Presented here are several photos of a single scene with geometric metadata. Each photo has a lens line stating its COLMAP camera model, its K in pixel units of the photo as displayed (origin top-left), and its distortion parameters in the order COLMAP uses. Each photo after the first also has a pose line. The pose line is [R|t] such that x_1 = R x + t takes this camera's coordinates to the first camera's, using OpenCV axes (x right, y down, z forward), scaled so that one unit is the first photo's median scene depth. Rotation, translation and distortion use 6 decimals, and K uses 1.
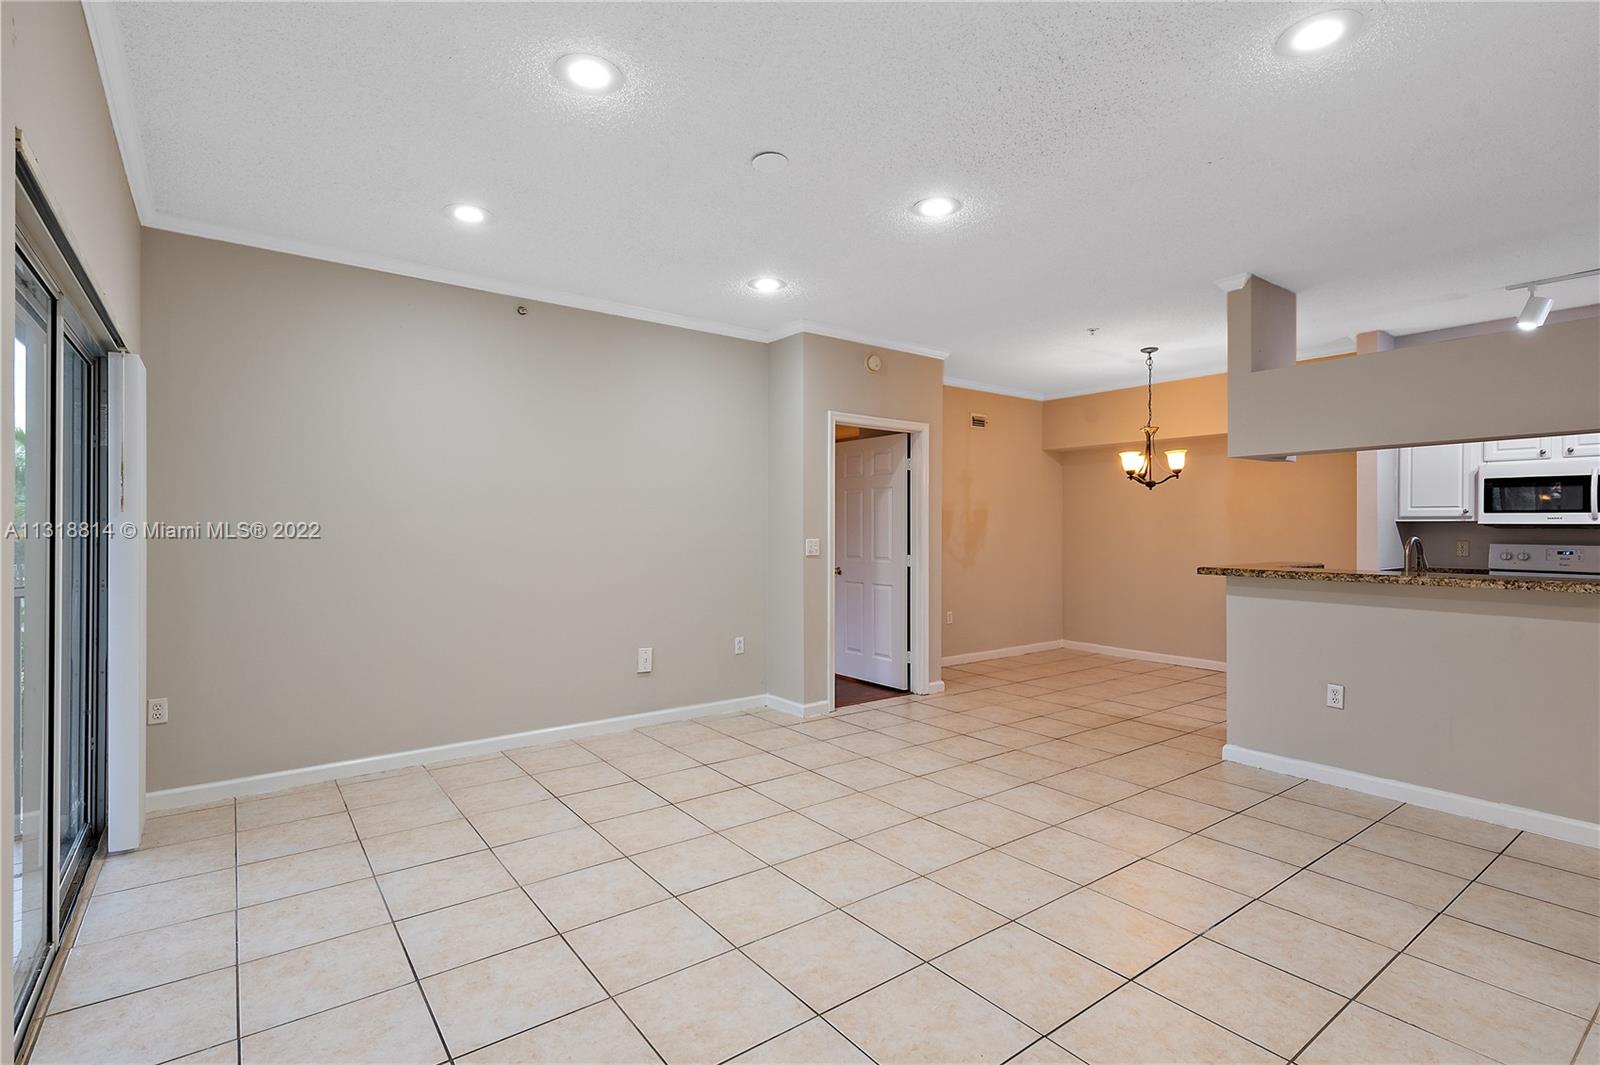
lens RADIAL K [[755.3, 0, 801.7], [0, 755.3, 528.6], [0, 0, 1]] dist [0.019204, -0.009597]
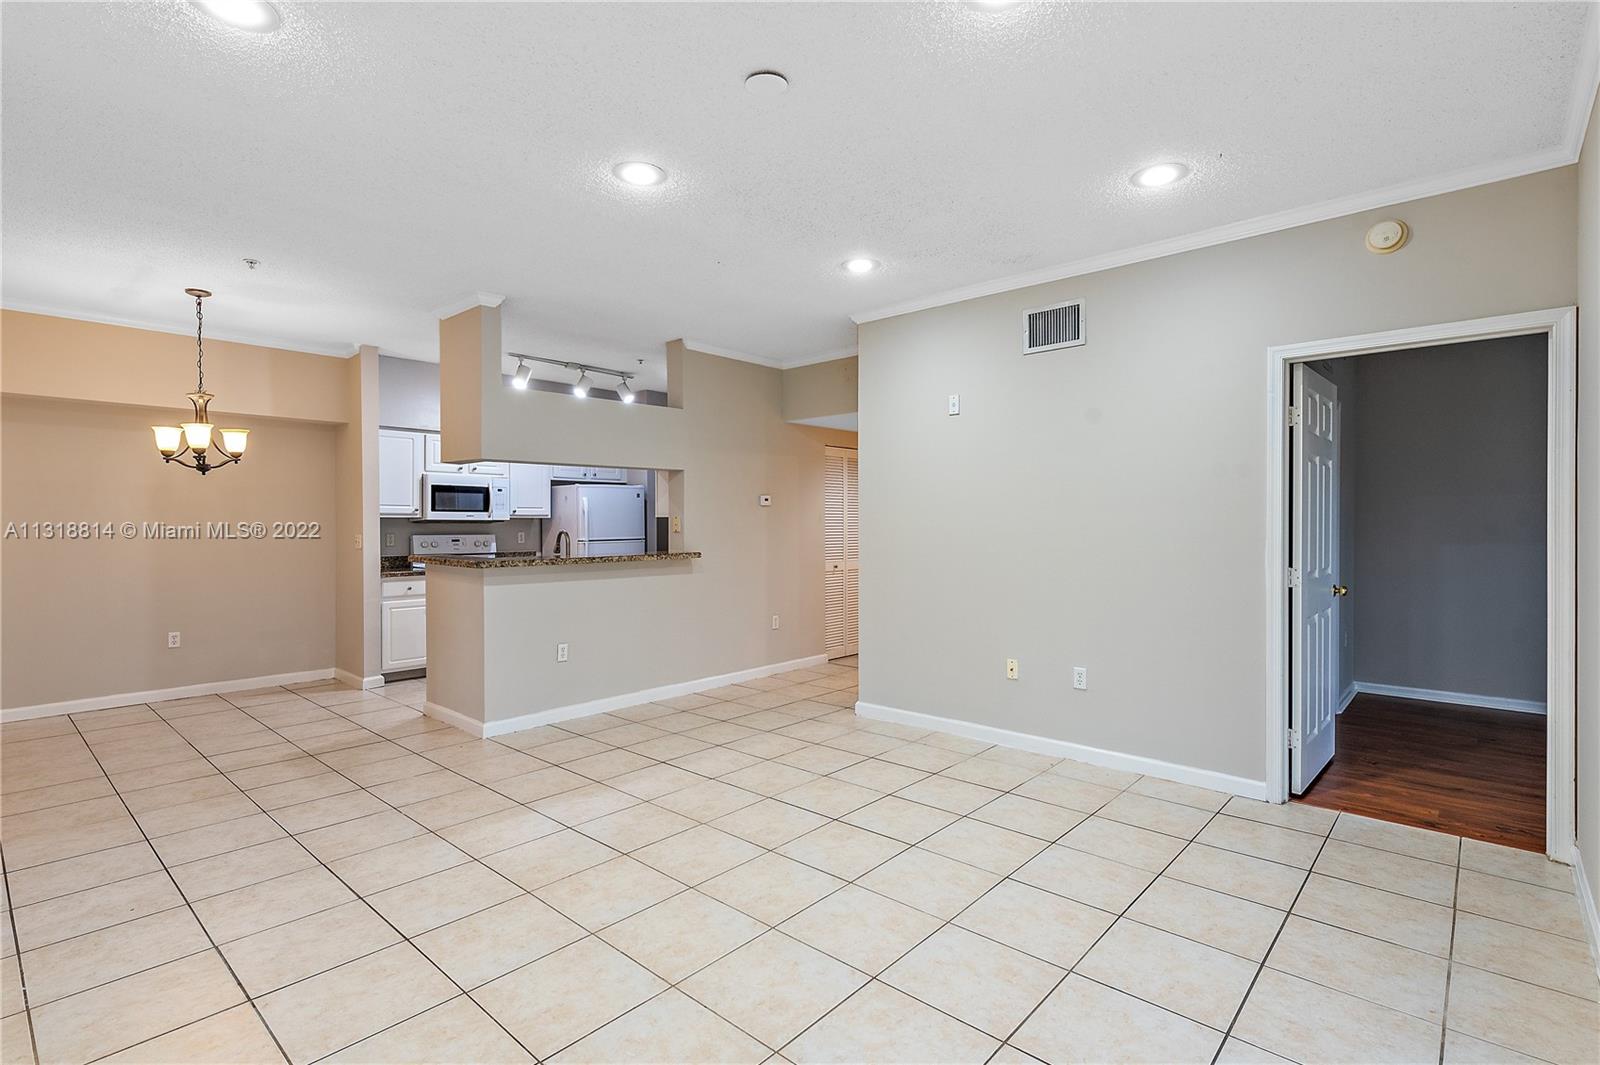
lens RADIAL K [[757.7, 0, 808.5], [0, 757.7, 527.7], [0, 0, 1]] dist [0.002185, 0.000533]
pose [[-0.195394, -0.009105, 0.980683, -0.486150], [0.002171, 0.999950, 0.009716, -0.004125], [-0.980722, 0.004027, -0.195364, 0.626850]]
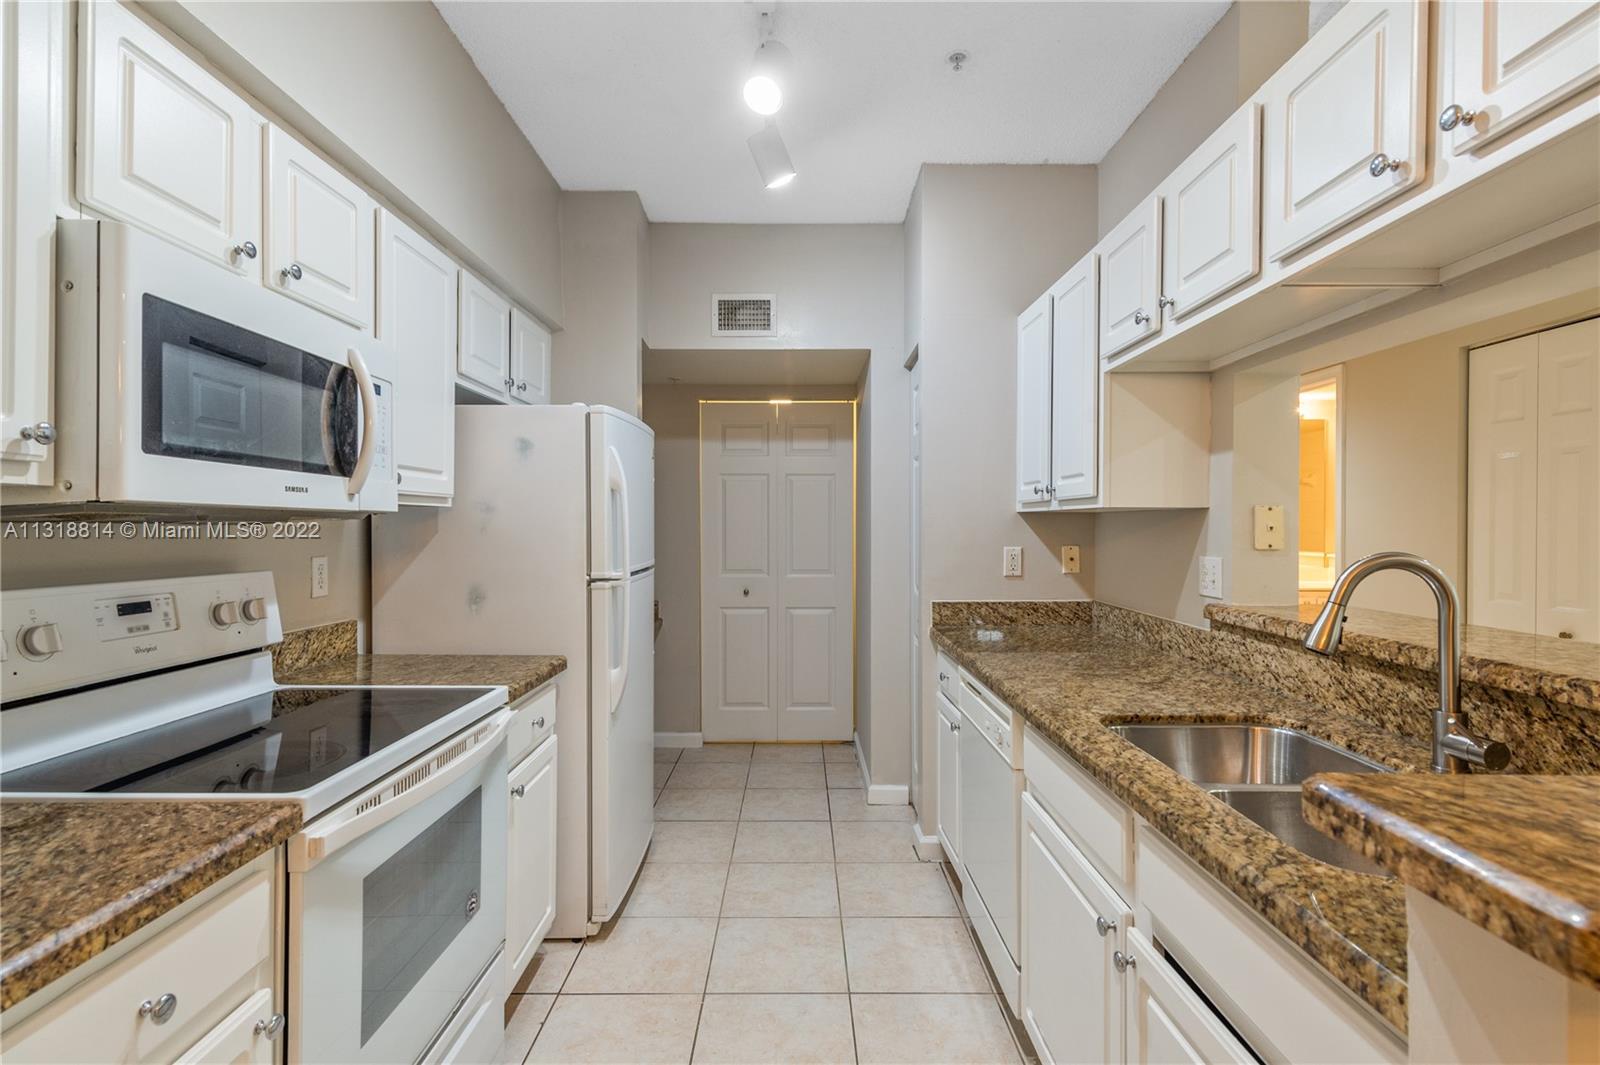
lens RADIAL K [[755.3, 0, 801.7], [0, 755.3, 528.6], [0, 0, 1]] dist [0.019204, -0.009597]
pose [[-0.799496, -0.004253, 0.600656, 0.616453], [-0.000423, 0.999979, 0.006517, -0.000458], [-0.600671, 0.004957, -0.799481, 1.063169]]
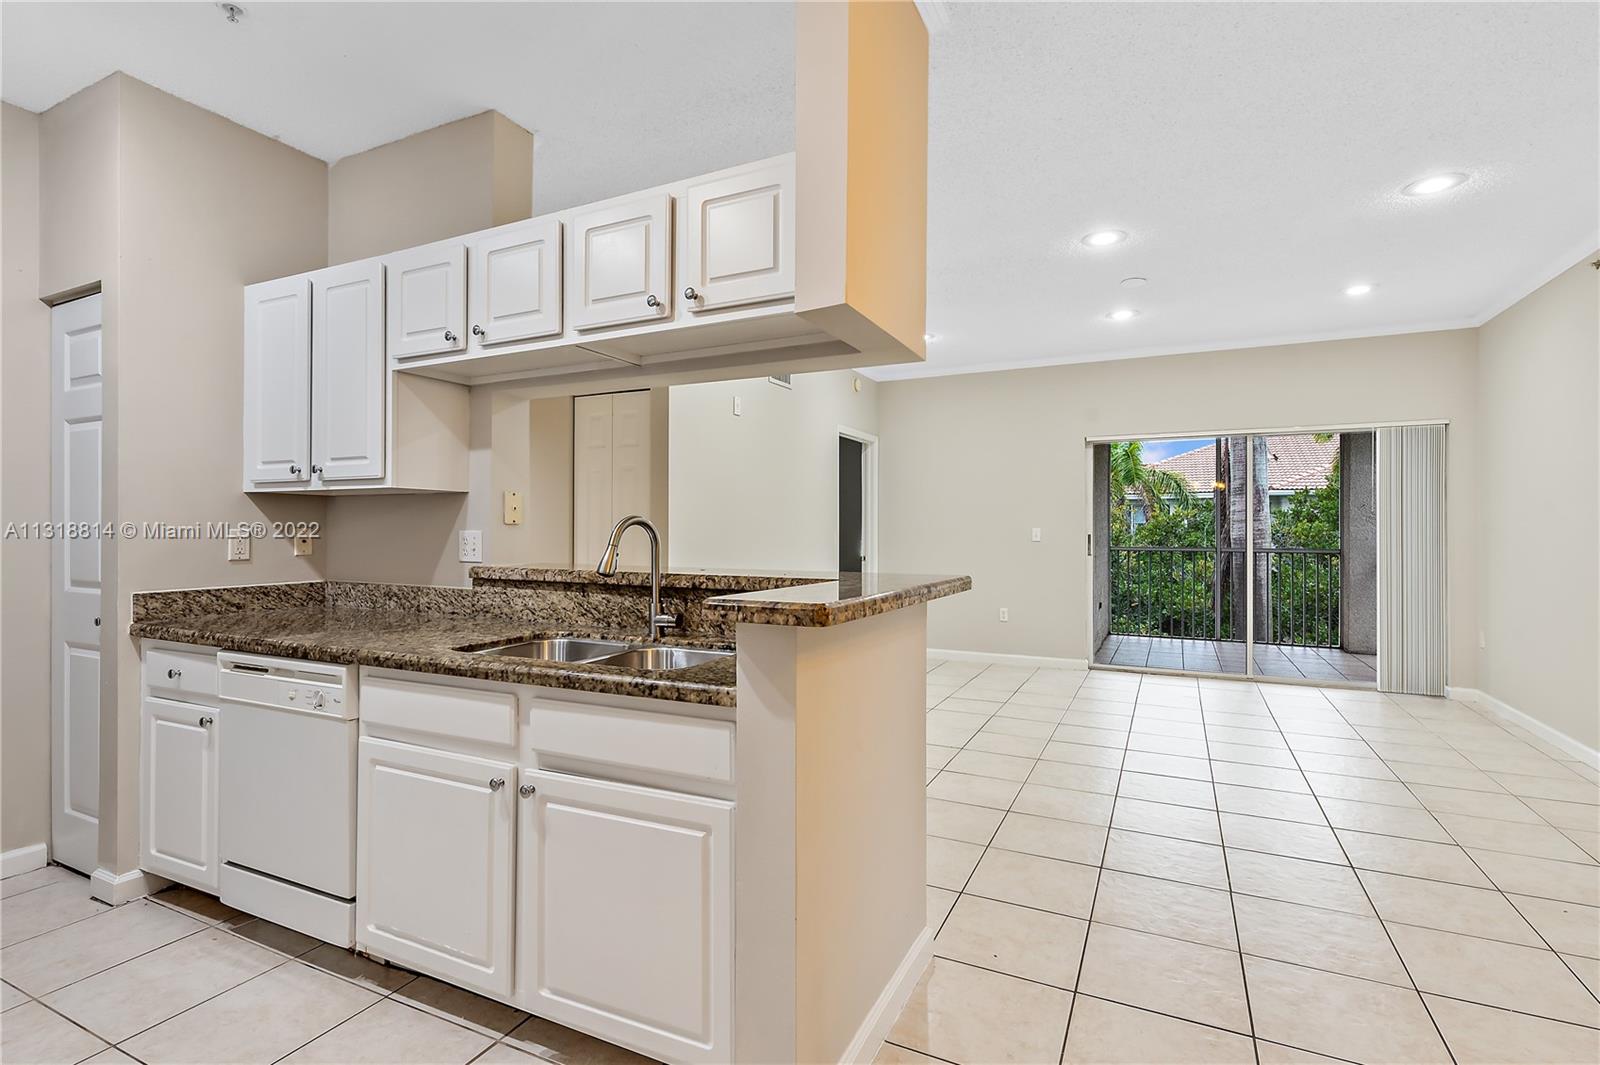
lens RADIAL K [[755.3, 0, 801.7], [0, 755.3, 528.6], [0, 0, 1]] dist [0.019204, -0.009597]
pose [[-0.893217, -0.003244, -0.449615, 0.718374], [-0.003286, 0.999994, -0.000686, 0.015831], [0.449614, 0.000864, -0.893222, 1.174385]]
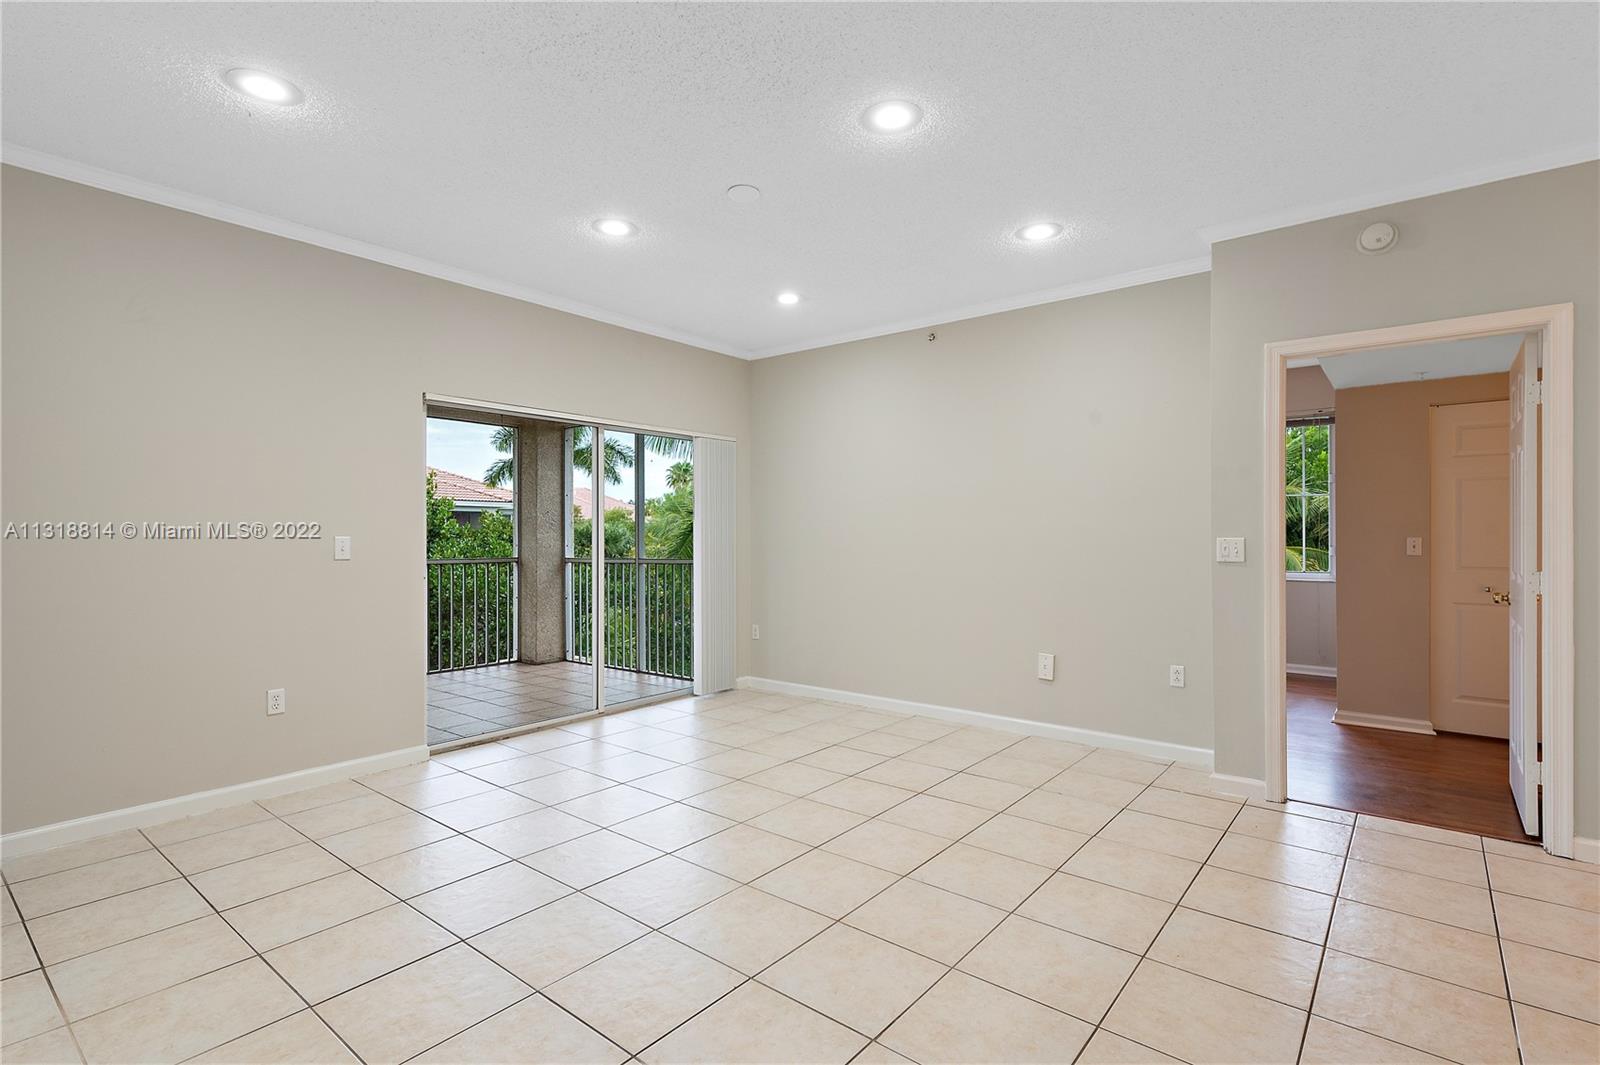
lens RADIAL K [[761.3, 0, 800.0], [0, 761.3, 532.5], [0, 0, 1]] dist [0.016795, 0.000511]
pose [[0.233283, -0.005223, -0.972395, 0.605066], [-0.000628, 0.999985, -0.005521, 0.013107], [0.972409, 0.001899, 0.233276, 0.458906]]
